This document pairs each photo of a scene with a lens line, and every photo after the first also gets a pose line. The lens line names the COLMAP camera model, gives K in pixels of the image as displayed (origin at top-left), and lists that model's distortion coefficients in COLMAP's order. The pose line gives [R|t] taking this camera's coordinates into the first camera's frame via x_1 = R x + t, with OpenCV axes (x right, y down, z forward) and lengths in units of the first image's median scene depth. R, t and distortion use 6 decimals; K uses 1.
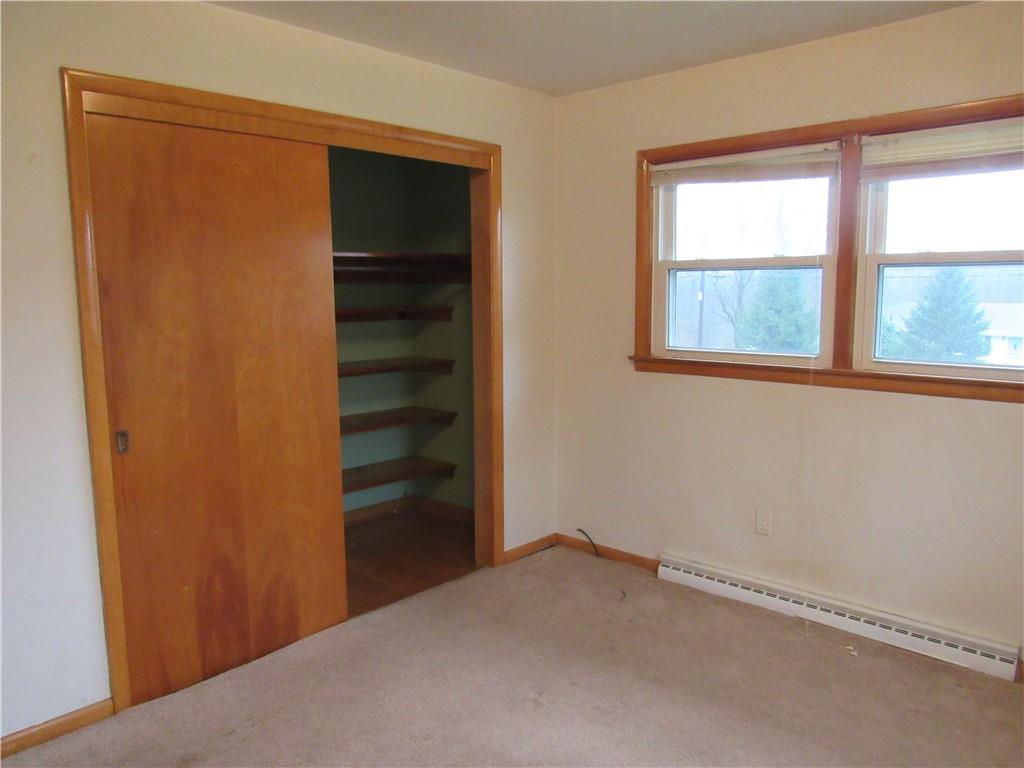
lens RADIAL K [[794.3, 0, 511.2], [0, 794.3, 383.5], [0, 0, 1]] dist [0.085779, -0.003449]
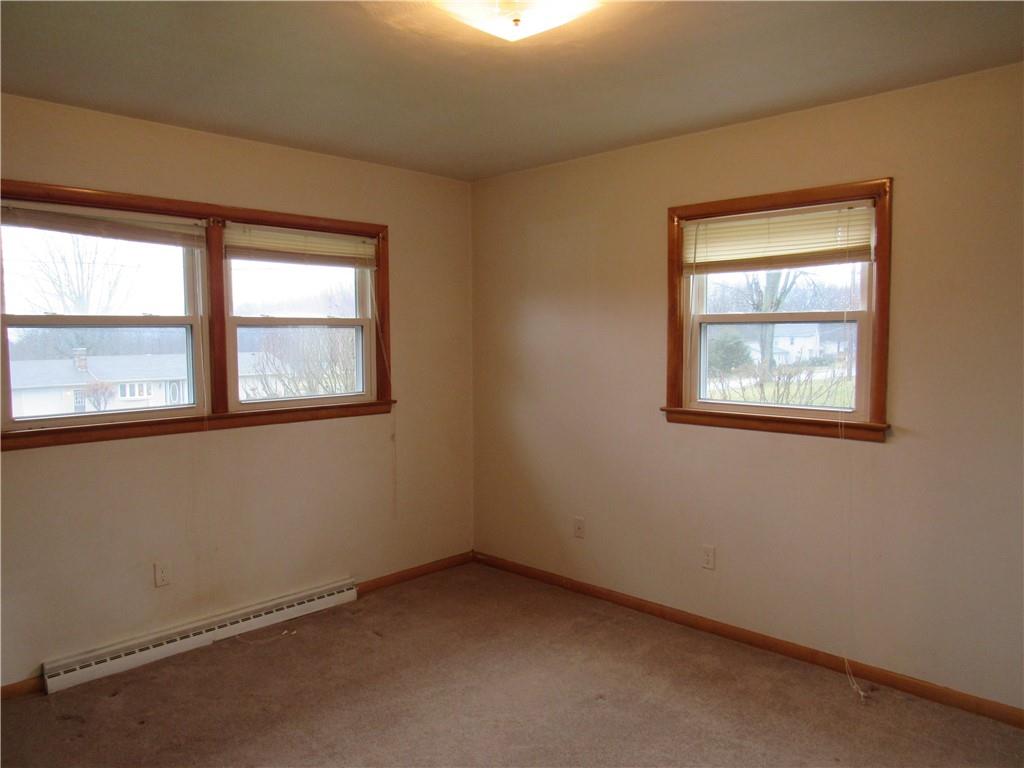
lens RADIAL K [[747.5, 0, 485.1], [0, 747.5, 387.9], [0, 0, 1]] dist [-0.007595, 0.004275]
pose [[0.067252, -0.074504, 0.994950, -0.624554], [0.133494, 0.988914, 0.065028, -0.072564], [-0.988765, 0.128446, 0.076452, 0.526758]]
